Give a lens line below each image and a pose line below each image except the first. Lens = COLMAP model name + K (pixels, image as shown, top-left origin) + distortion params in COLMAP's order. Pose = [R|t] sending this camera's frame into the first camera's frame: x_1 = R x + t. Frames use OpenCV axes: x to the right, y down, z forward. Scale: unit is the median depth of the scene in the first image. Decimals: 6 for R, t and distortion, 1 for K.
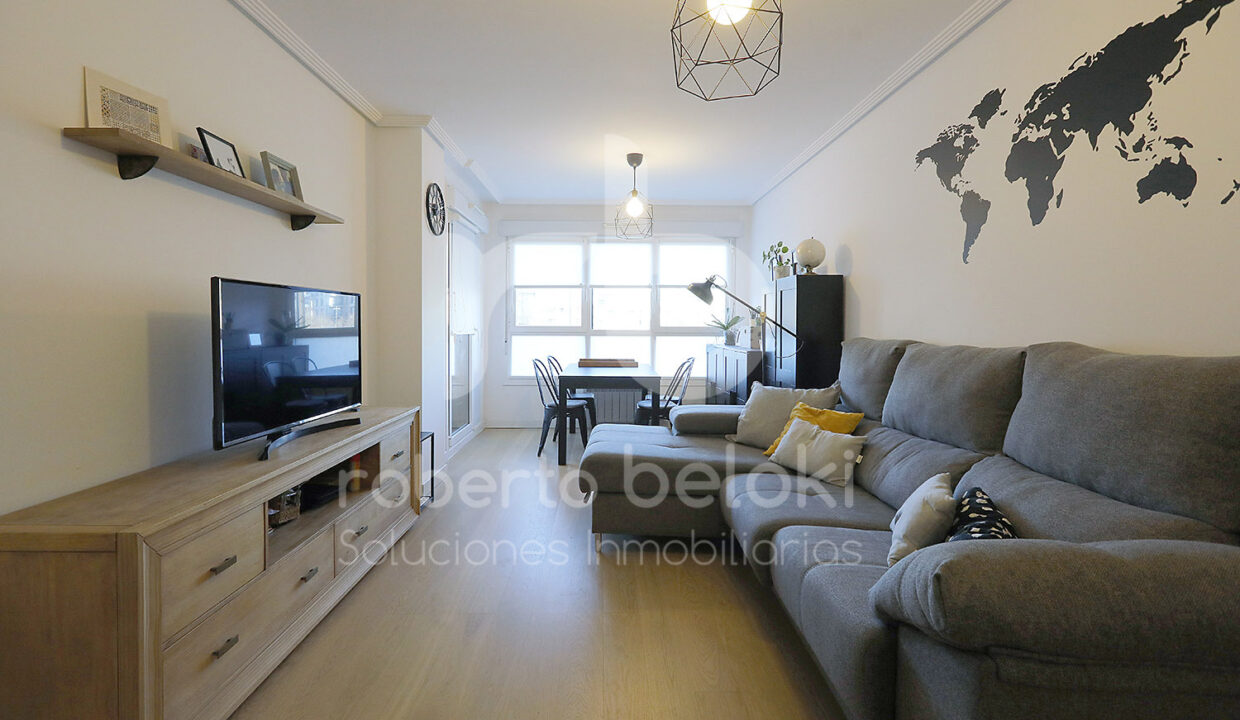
lens RADIAL K [[554.4, 0, 600.4], [0, 554.4, 335.8], [0, 0, 1]] dist [0.001283, 0.000220]
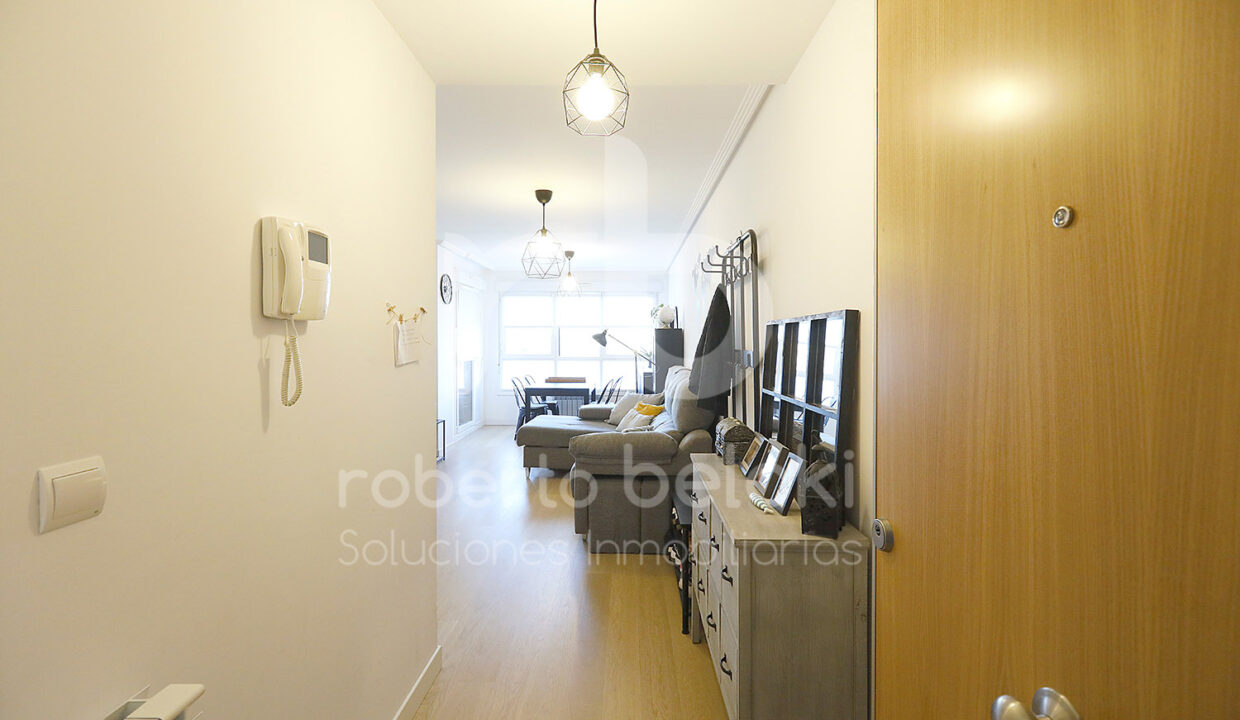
lens RADIAL K [[557.8, 0, 620.0], [0, 557.8, 360.0], [0, 0, 1]] dist [-0.000037, 0.000830]
pose [[0.999888, -0.000785, -0.014936, 0.204690], [0.000997, 0.999898, 0.014223, -0.028034], [0.014923, -0.014237, 0.999787, -0.551483]]
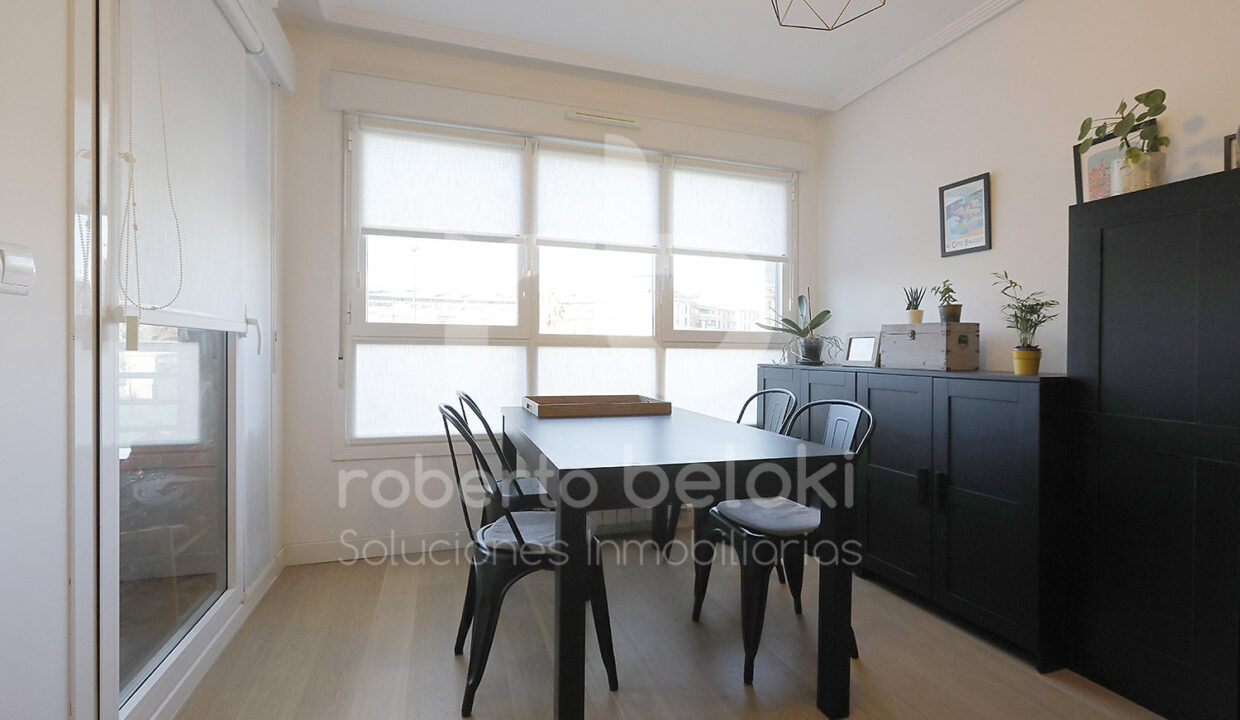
lens RADIAL K [[557.8, 0, 620.0], [0, 557.8, 360.0], [0, 0, 1]] dist [-0.000037, 0.000830]
pose [[0.952662, 0.001301, 0.304030, -0.120078], [-0.001068, 0.999999, -0.000935, 0.014778], [-0.304031, 0.000566, 0.952662, 0.655968]]
